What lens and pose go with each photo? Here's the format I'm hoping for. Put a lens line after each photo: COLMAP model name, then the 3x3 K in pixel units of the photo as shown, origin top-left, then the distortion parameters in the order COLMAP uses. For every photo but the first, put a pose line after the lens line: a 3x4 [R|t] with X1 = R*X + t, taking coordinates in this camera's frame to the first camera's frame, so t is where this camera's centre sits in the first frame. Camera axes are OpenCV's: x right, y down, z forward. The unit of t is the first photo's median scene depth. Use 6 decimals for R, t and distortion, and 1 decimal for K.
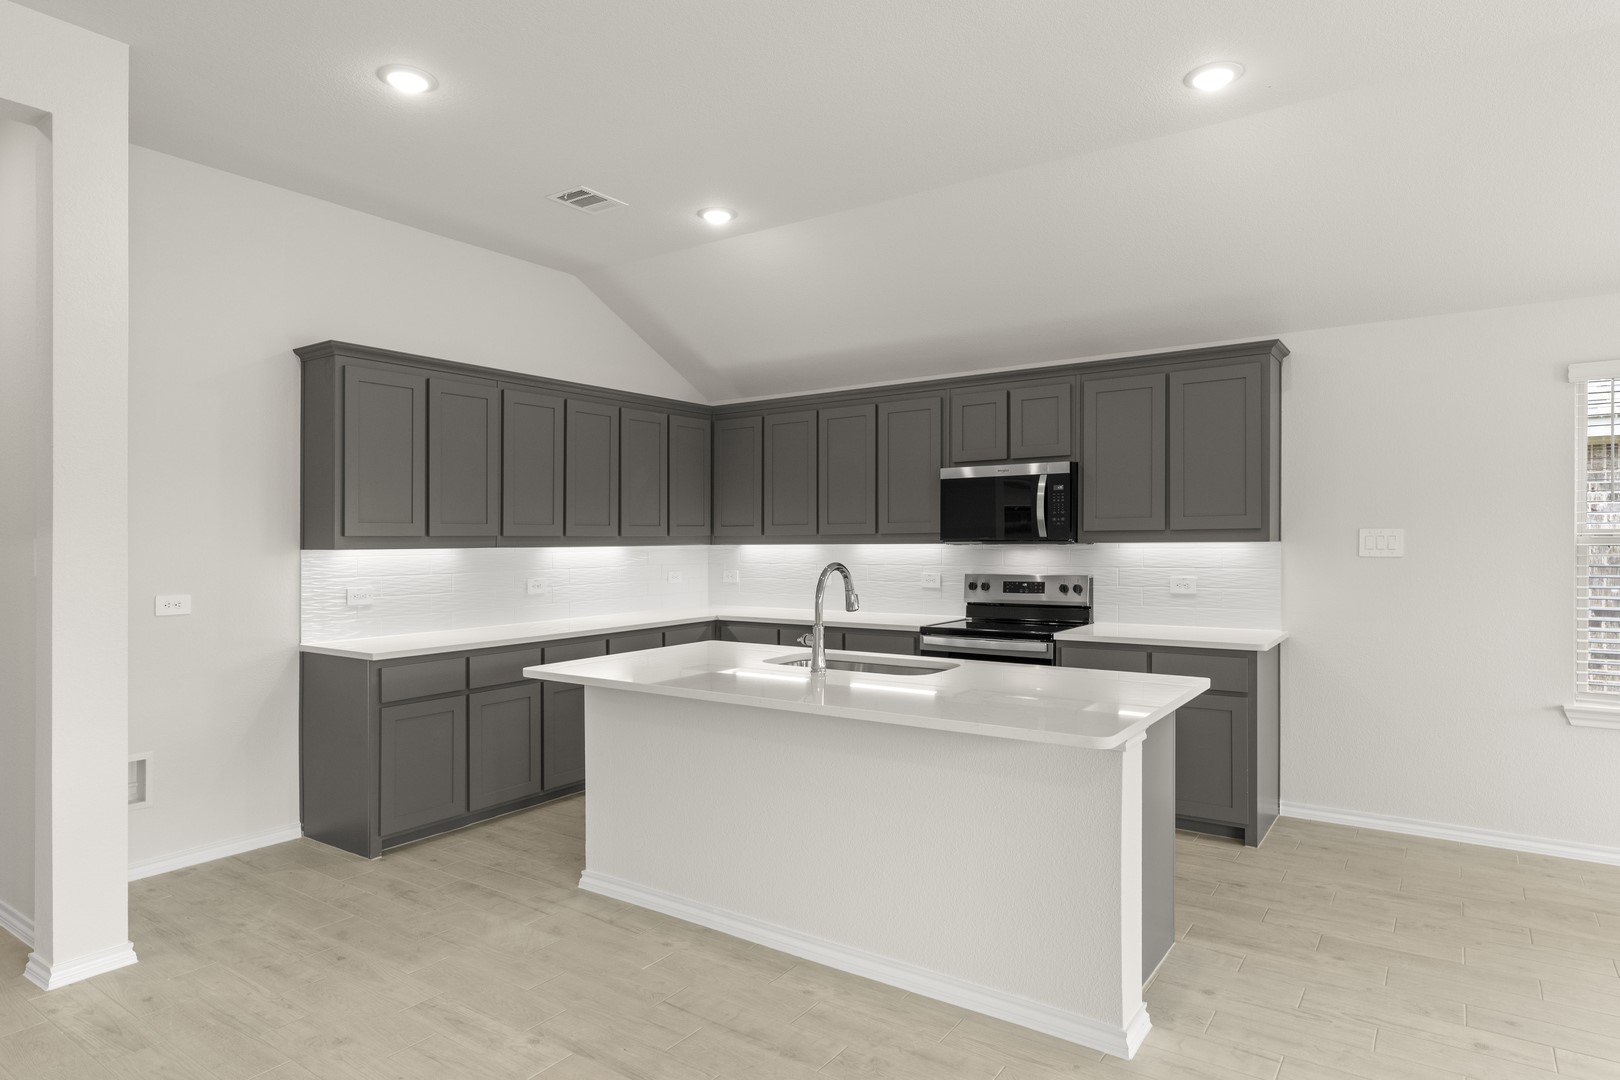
lens RADIAL K [[929.0, 0, 810.2], [0, 929.0, 534.3], [0, 0, 1]] dist [-0.000920, -0.000088]
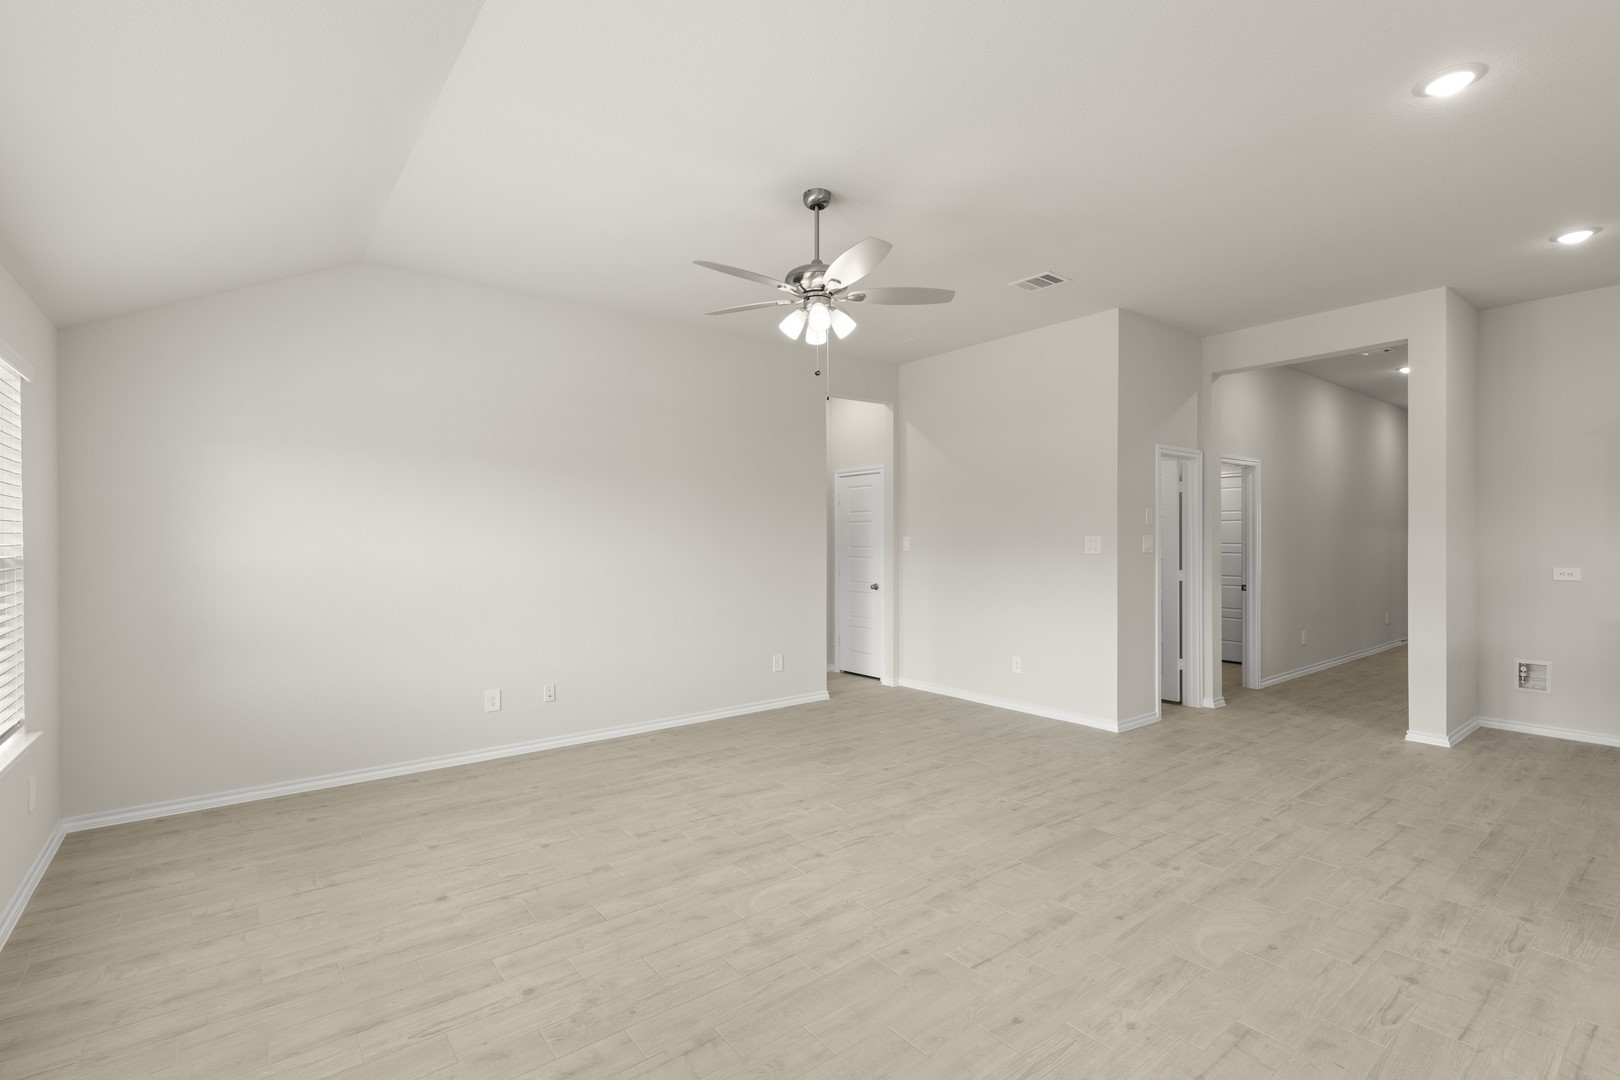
lens RADIAL K [[713.2, 0, 821.6], [0, 713.2, 550.3], [0, 0, 1]] dist [-0.000618, 0.000678]
pose [[-0.289186, 0.024083, -0.956970, 0.785002], [0.010786, 0.999702, 0.021899, -0.005562], [0.957212, -0.003989, -0.289360, 0.111811]]
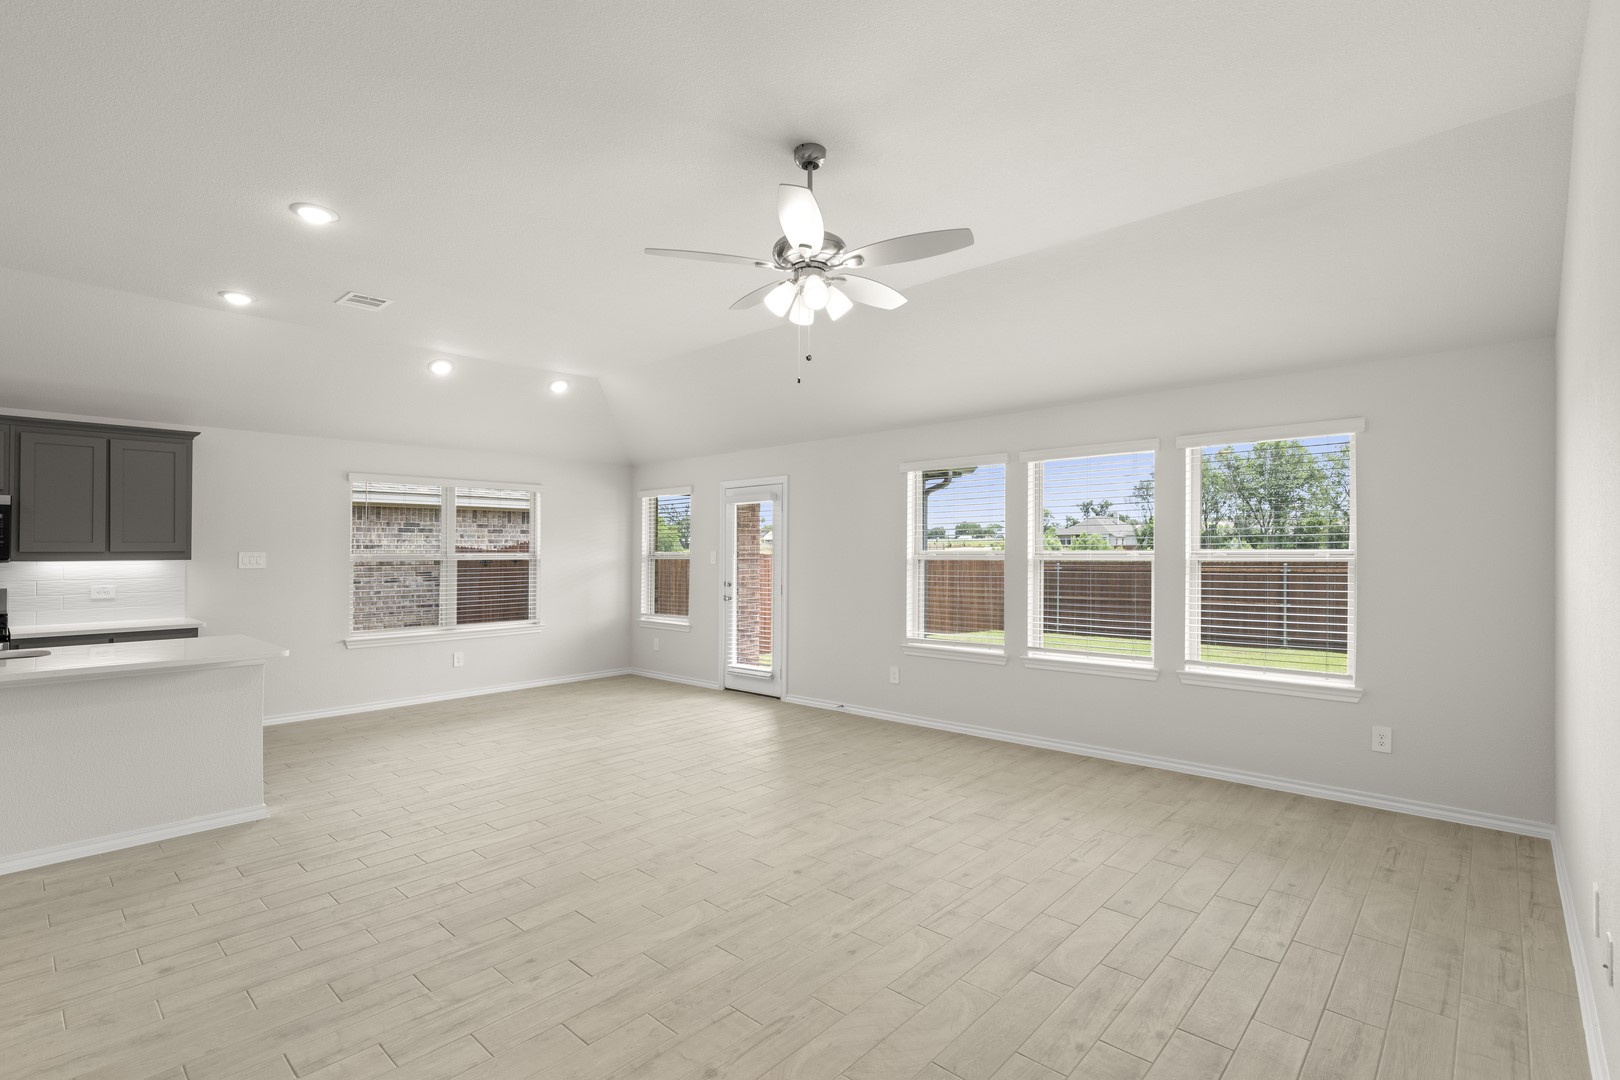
lens RADIAL K [[762.3, 0, 805.4], [0, 762.3, 549.6], [0, 0, 1]] dist [-0.000436, 0.000932]
pose [[0.144382, 0.009841, 0.989473, -0.628787], [-0.000381, 0.999951, -0.009889, 0.002995], [-0.989522, 0.001051, 0.144378, -0.213135]]
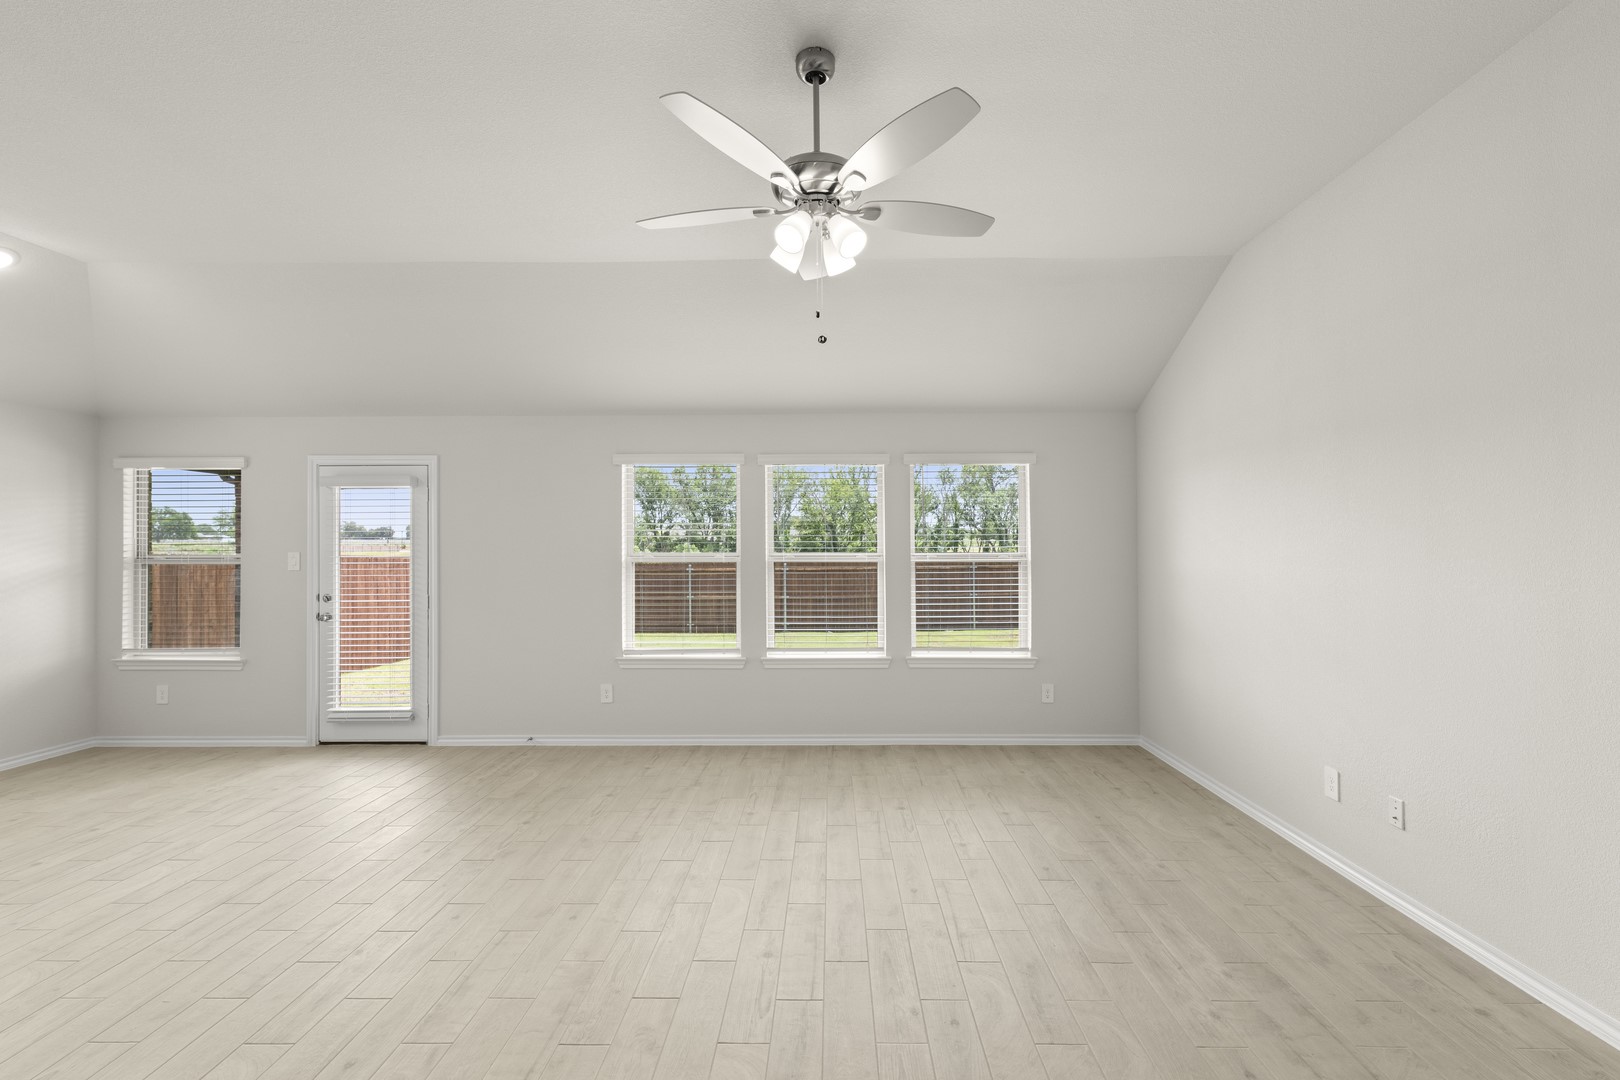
lens RADIAL K [[713.2, 0, 823.9], [0, 713.2, 552.8], [0, 0, 1]] dist [-0.000618, 0.000678]
pose [[-0.559116, 0.008829, 0.829043, -0.375701], [0.003682, 0.999960, -0.008166, 0.002574], [-0.829081, -0.001513, -0.559126, 0.179584]]
